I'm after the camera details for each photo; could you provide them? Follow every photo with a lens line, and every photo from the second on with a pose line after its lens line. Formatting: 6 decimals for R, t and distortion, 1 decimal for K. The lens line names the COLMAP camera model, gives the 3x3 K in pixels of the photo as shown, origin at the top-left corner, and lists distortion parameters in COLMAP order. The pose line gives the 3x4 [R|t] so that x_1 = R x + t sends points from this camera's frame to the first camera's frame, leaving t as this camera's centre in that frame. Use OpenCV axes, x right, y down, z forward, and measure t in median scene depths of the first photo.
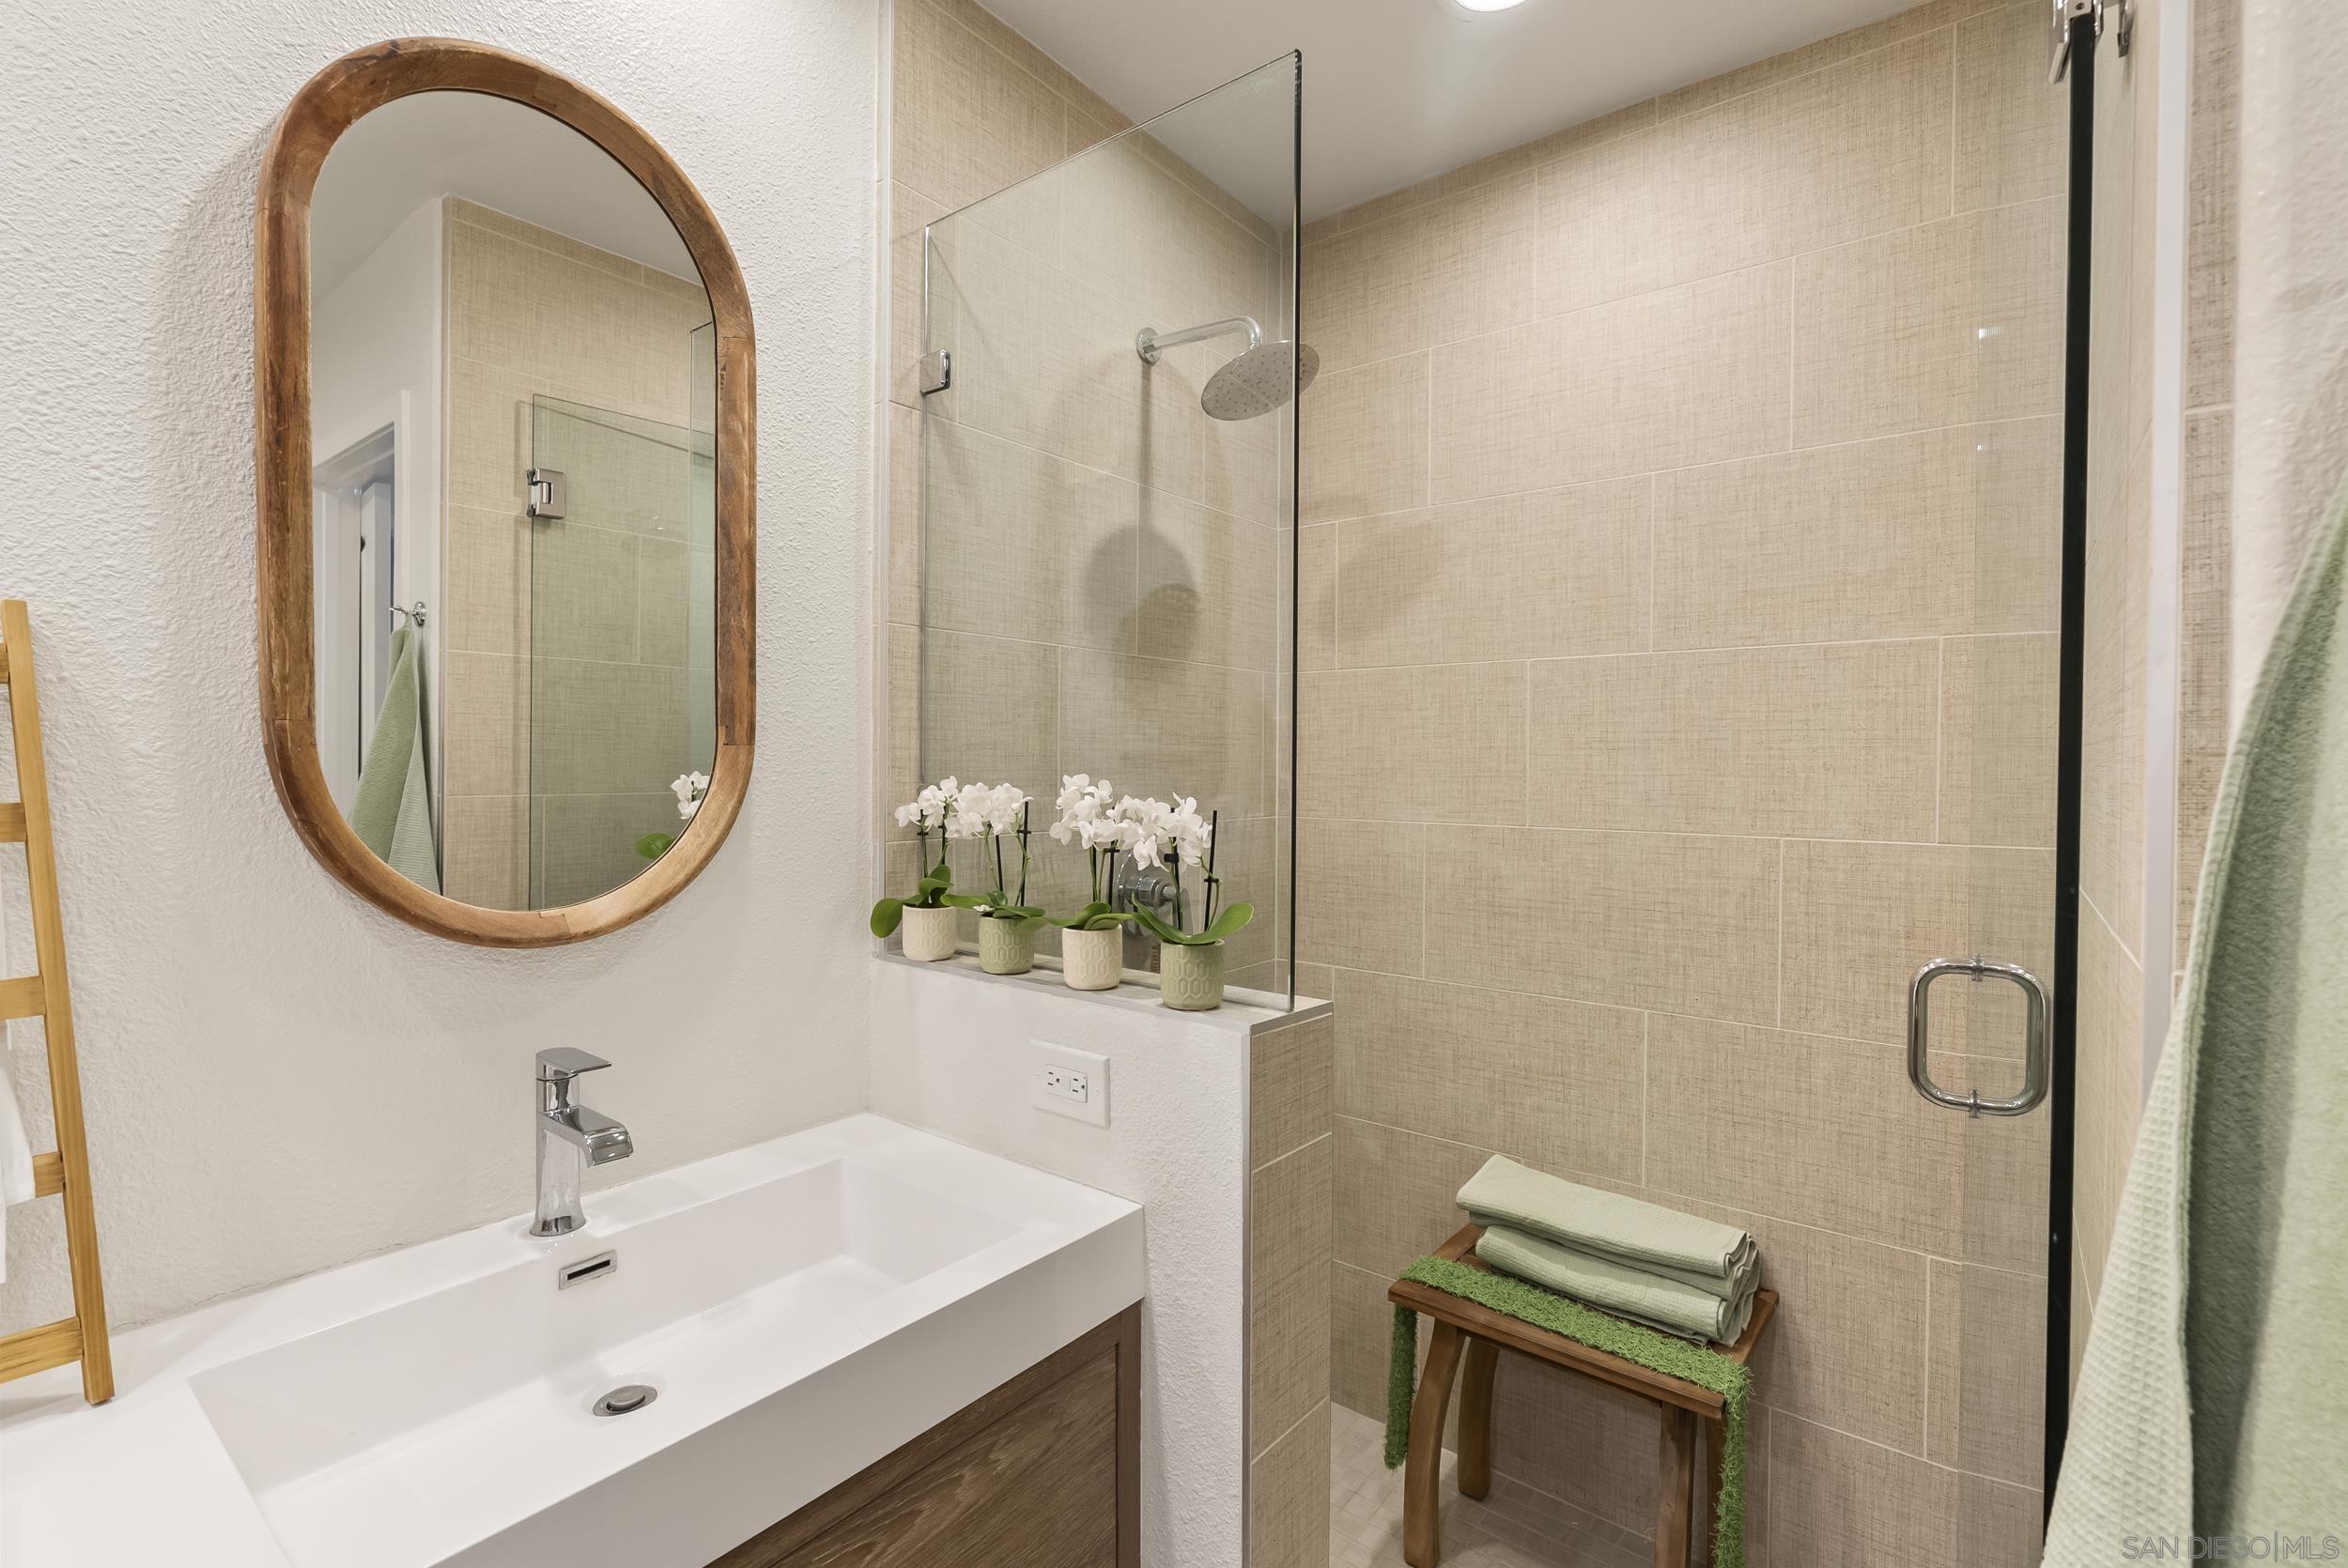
lens RADIAL K [[1072.4, 0, 1179.9], [0, 1072.4, 778.5], [0, 0, 1]] dist [-0.010799, 0.000490]
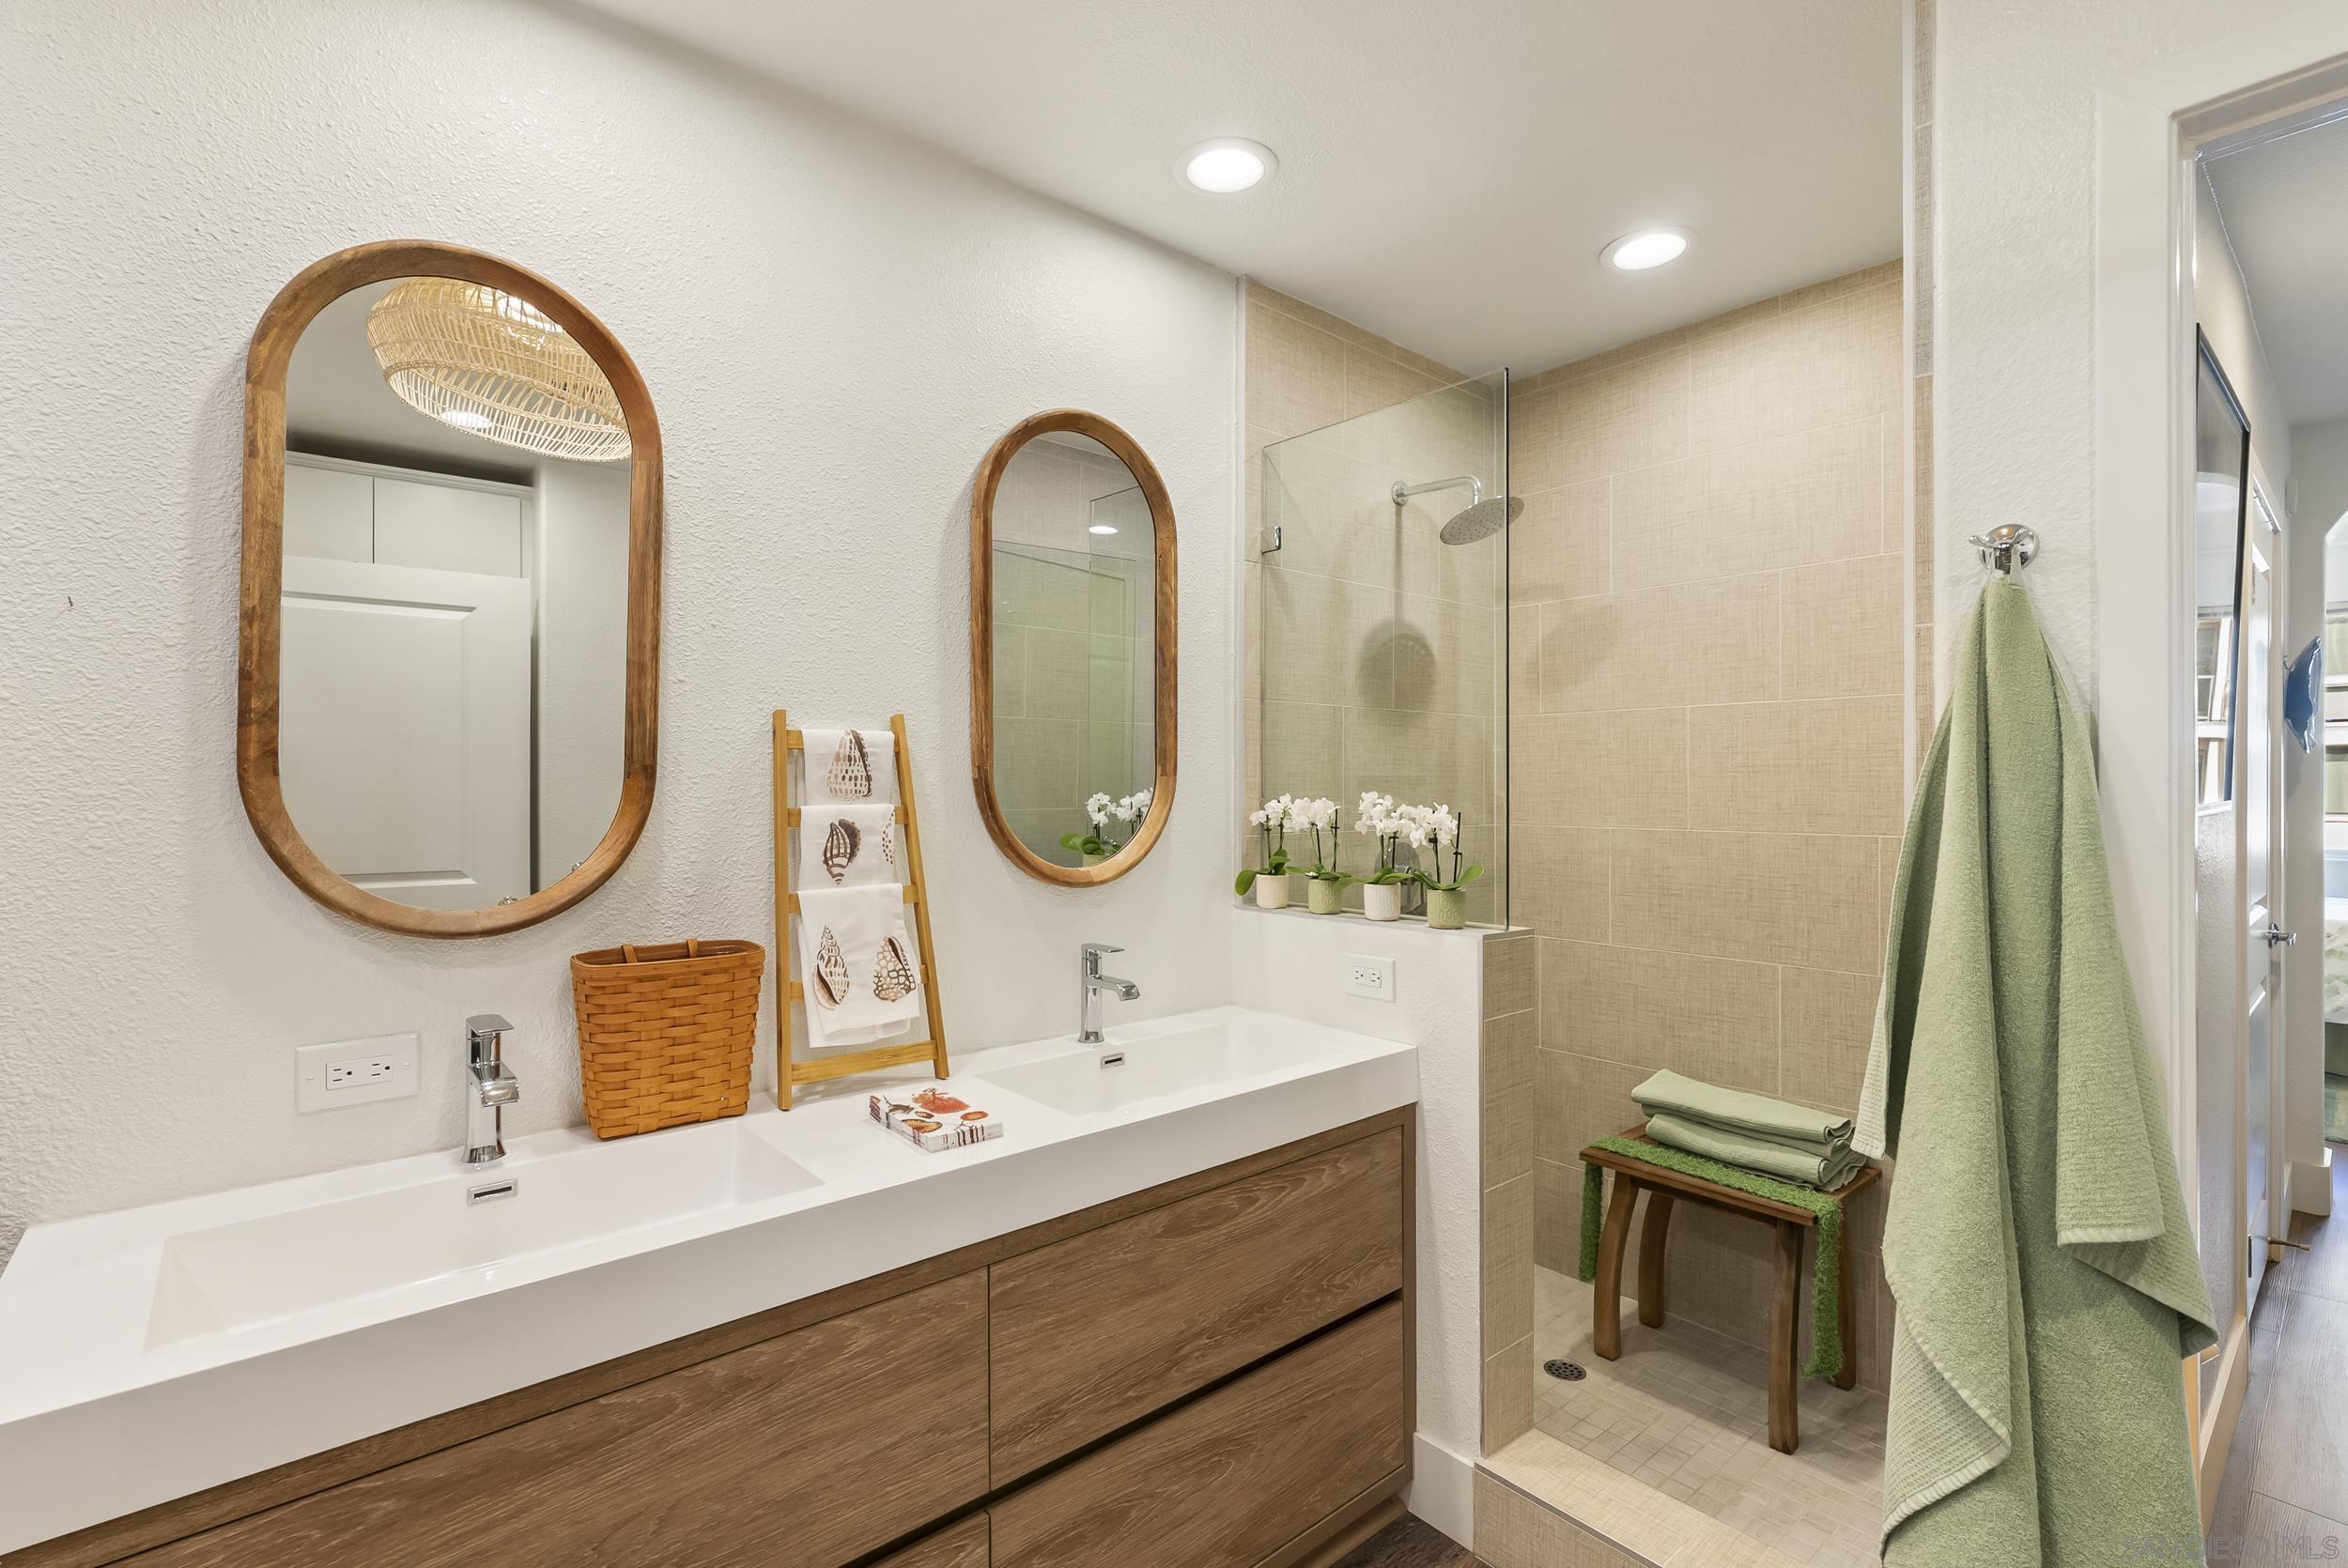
lens RADIAL K [[1075.5, 0, 1176.1], [0, 1075.5, 788.1], [0, 0, 1]] dist [-0.007011, 0.000084]
pose [[0.980979, -0.006742, -0.193997, -0.060360], [0.004394, 0.999912, -0.012535, 0.008597], [0.194064, 0.011445, 0.980922, -0.595188]]
